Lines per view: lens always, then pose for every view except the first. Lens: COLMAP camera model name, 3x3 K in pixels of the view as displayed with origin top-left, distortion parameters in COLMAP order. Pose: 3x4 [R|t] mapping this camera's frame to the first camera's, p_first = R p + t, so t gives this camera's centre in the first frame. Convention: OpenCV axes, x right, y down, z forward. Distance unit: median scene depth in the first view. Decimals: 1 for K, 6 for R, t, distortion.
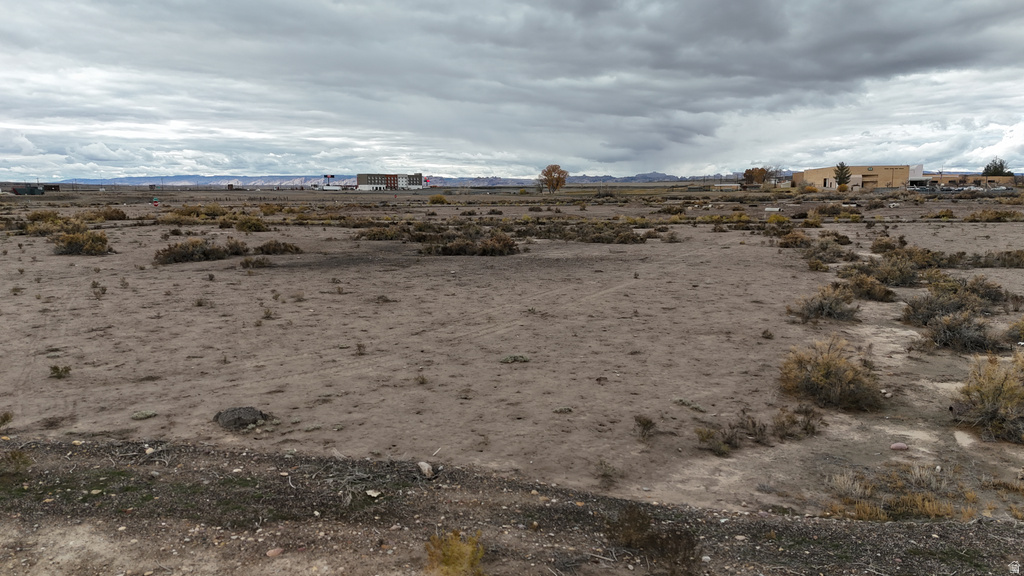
lens RADIAL K [[738.3, 0, 503.7], [0, 738.3, 284.2], [0, 0, 1]] dist [0.119945, -0.138353]
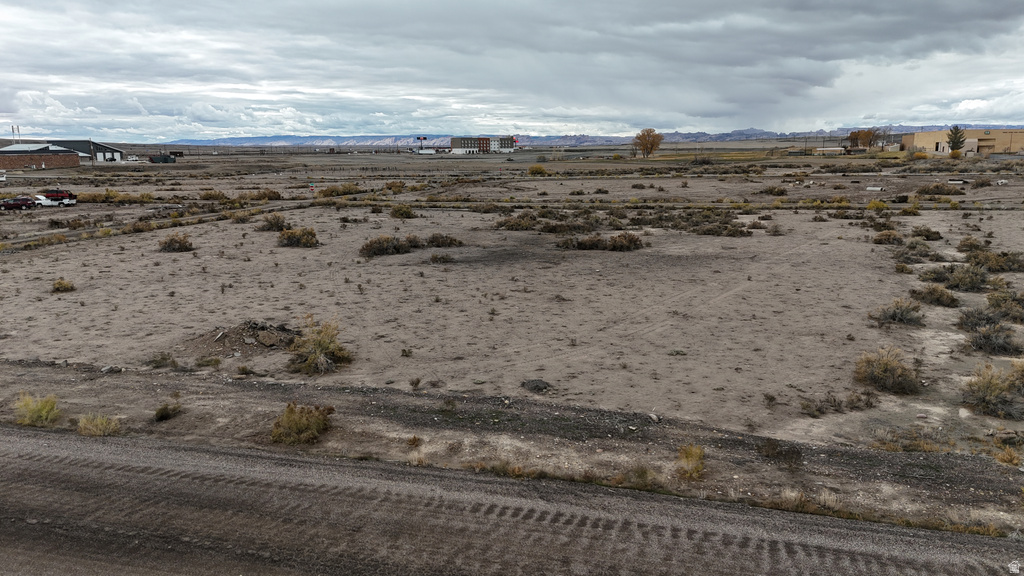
lens RADIAL K [[752.5, 0, 512.0], [0, 752.5, 288.0], [0, 0, 1]] dist [0.089432, -0.080063]
pose [[0.994947, 0.019472, -0.098493, -0.151722], [-0.013590, 0.998103, 0.060042, -0.106643], [0.099476, -0.058400, 0.993325, -0.514667]]
